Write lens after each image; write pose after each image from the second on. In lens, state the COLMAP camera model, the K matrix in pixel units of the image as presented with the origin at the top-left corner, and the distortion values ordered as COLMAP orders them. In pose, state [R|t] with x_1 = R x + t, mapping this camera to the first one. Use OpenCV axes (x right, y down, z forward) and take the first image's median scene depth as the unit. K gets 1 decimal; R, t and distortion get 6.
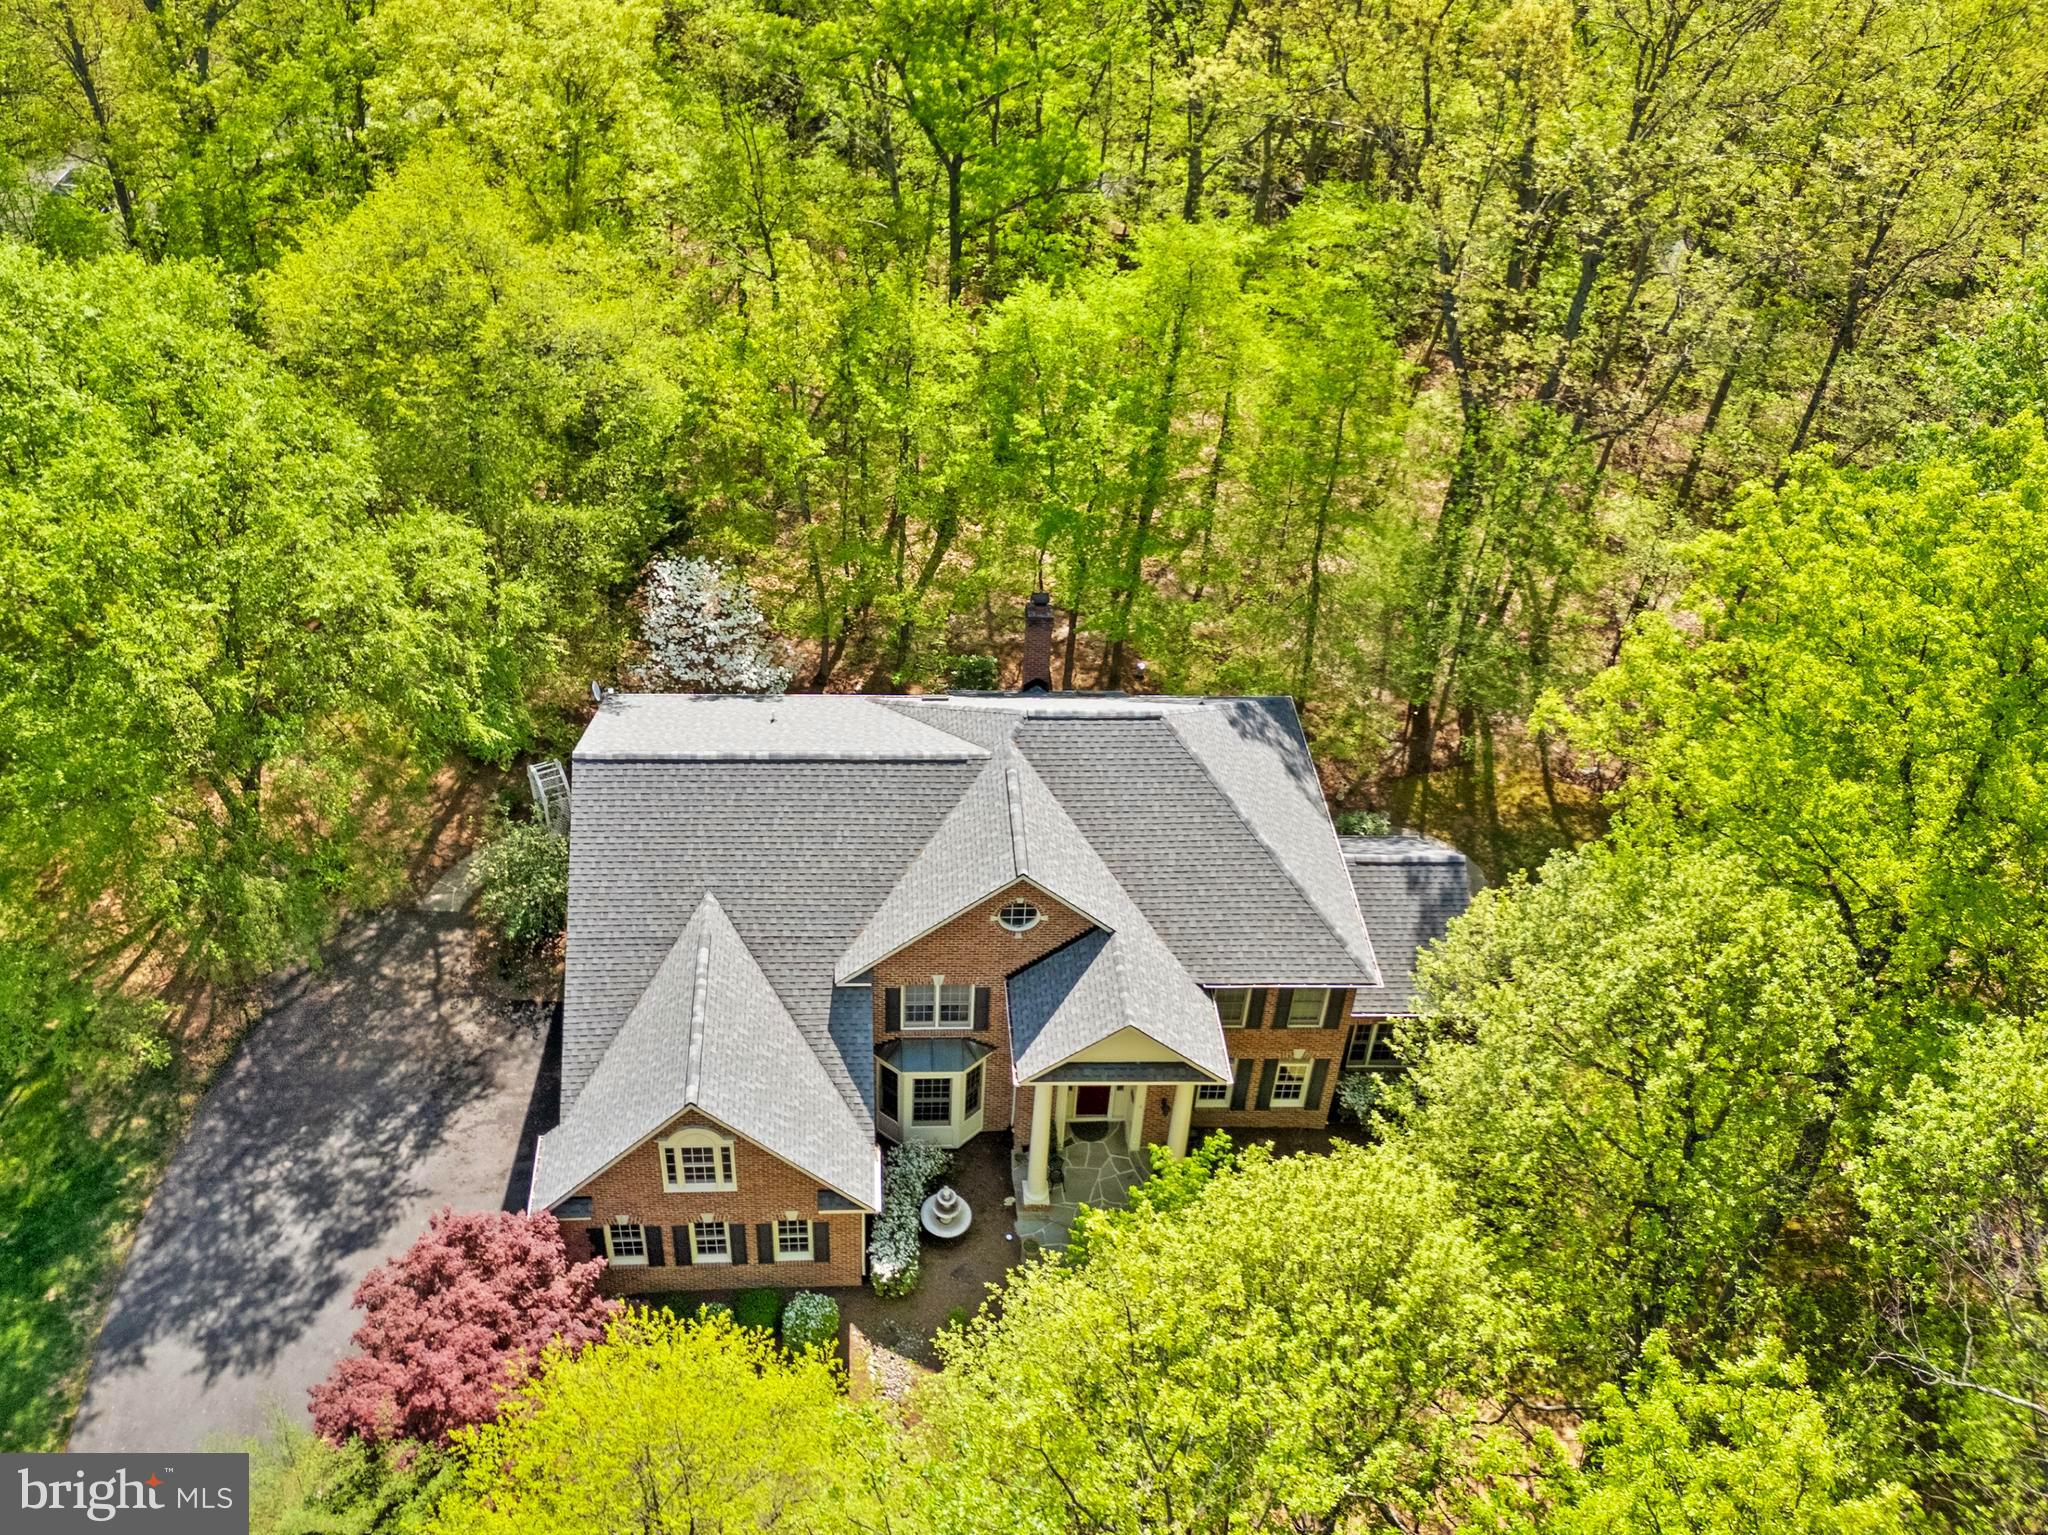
lens RADIAL K [[1575.6, 0, 1057.8], [0, 1575.6, 660.3], [0, 0, 1]] dist [0.052497, -0.028678]
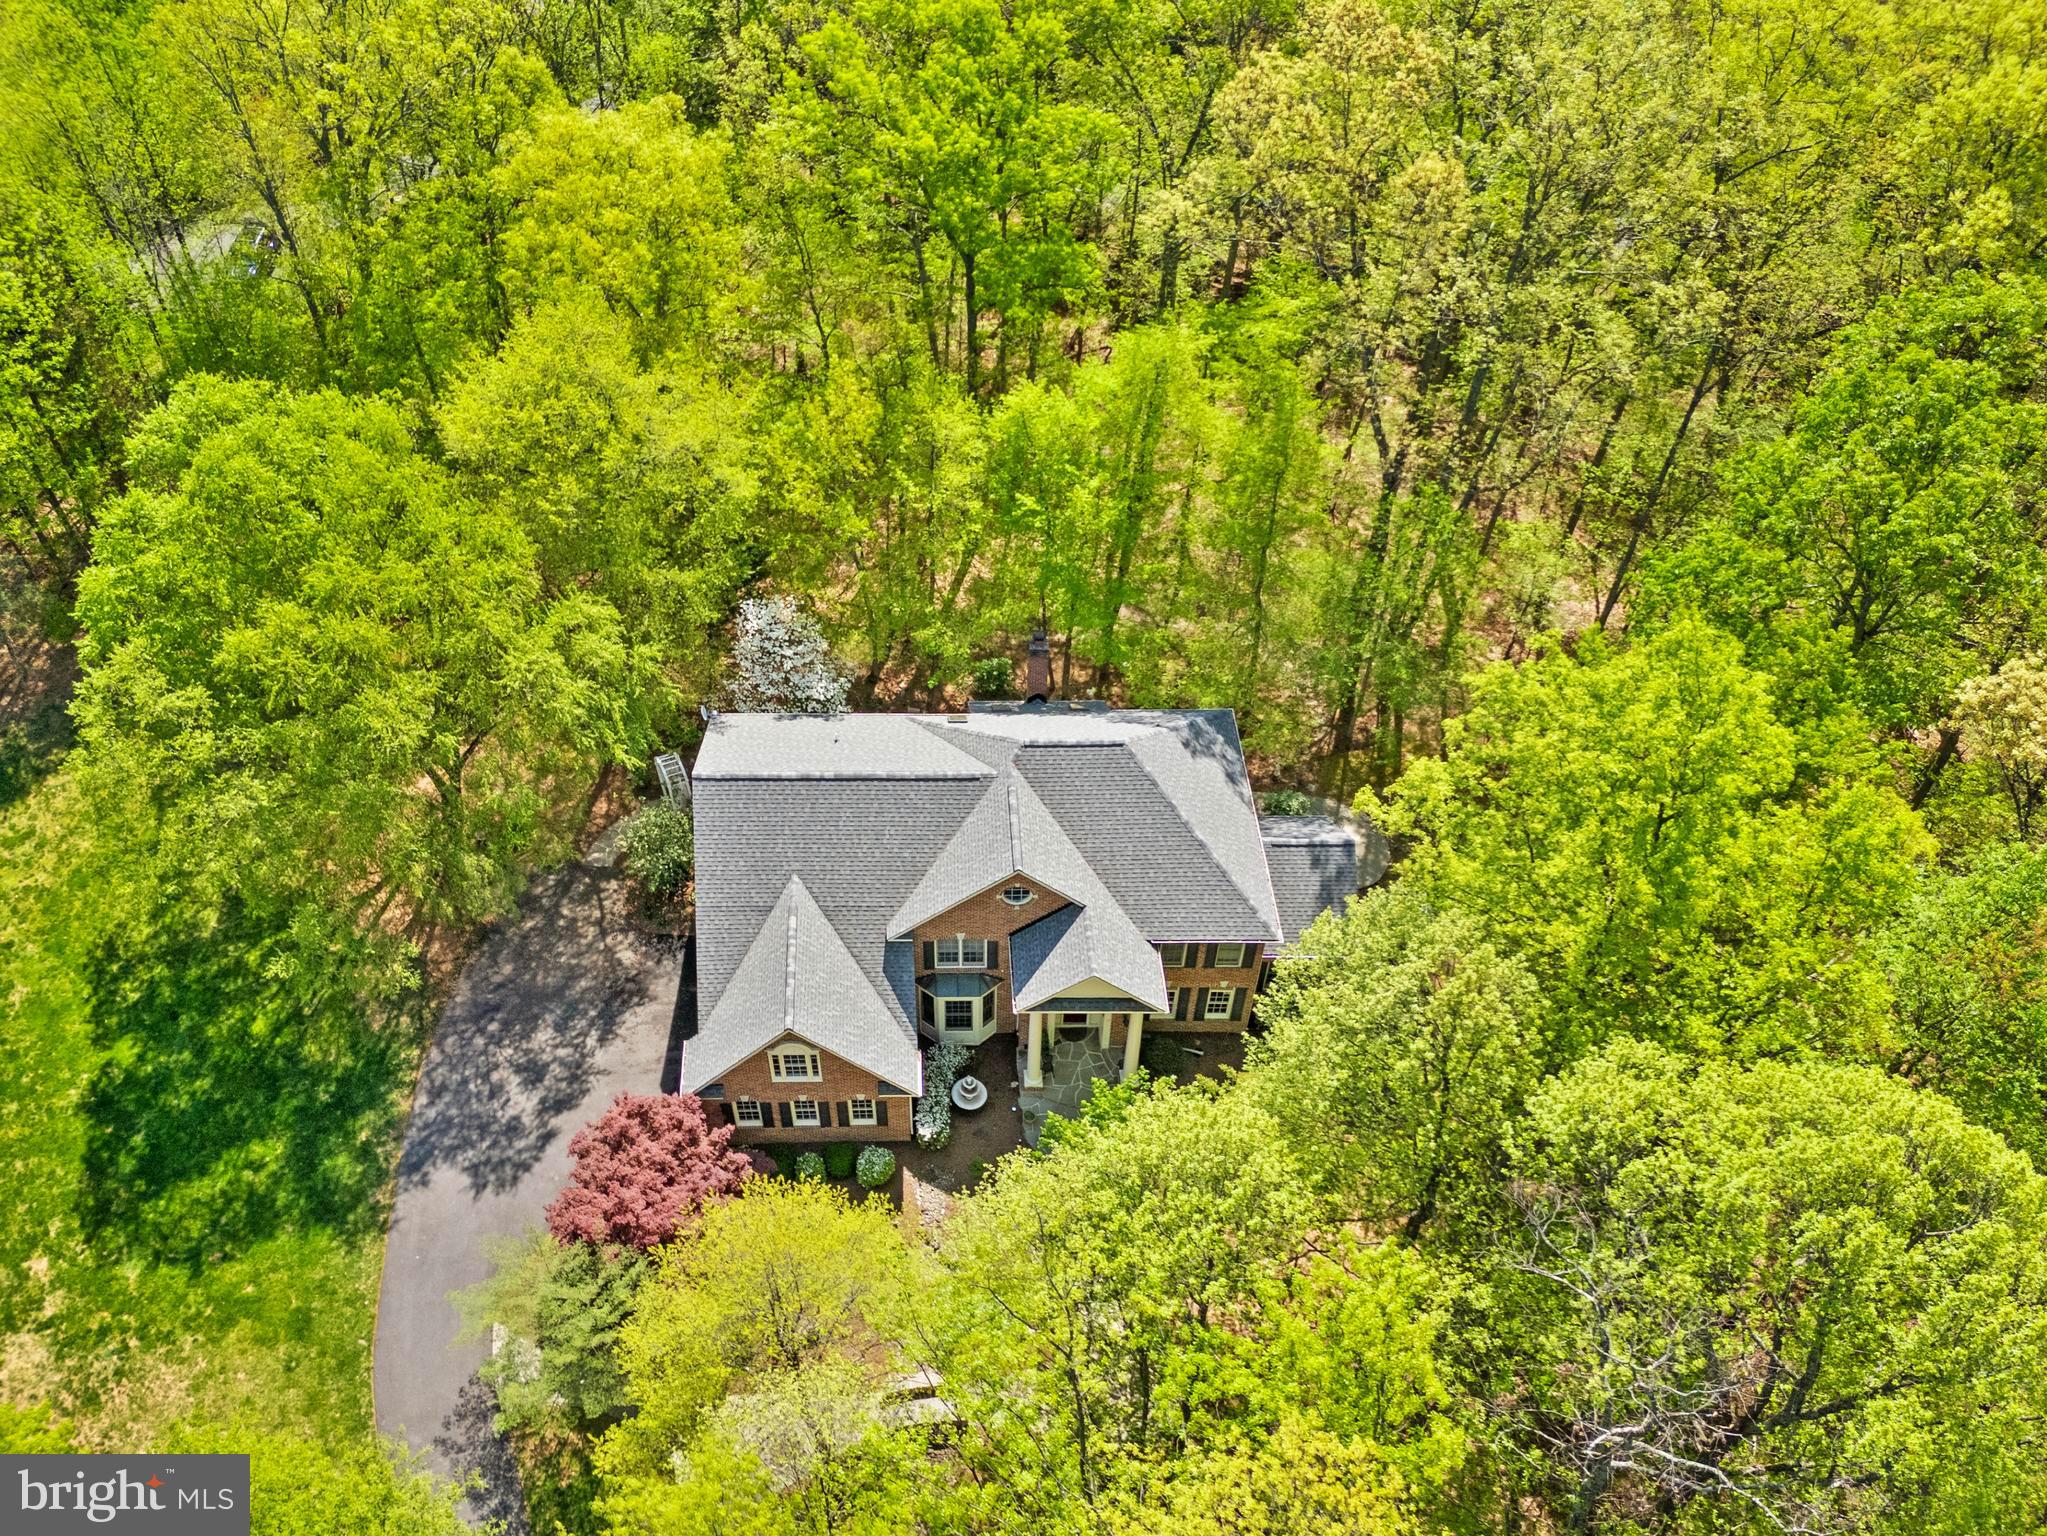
lens RADIAL K [[1430.5, 0, 1032.5], [0, 1430.5, 782.9], [0, 0, 1]] dist [0.056140, -0.044195]
pose [[0.998706, -0.000095, -0.050847, 0.050510], [0.009329, 0.983364, 0.181406, -0.154213], [0.049984, -0.181645, 0.982093, -0.203698]]
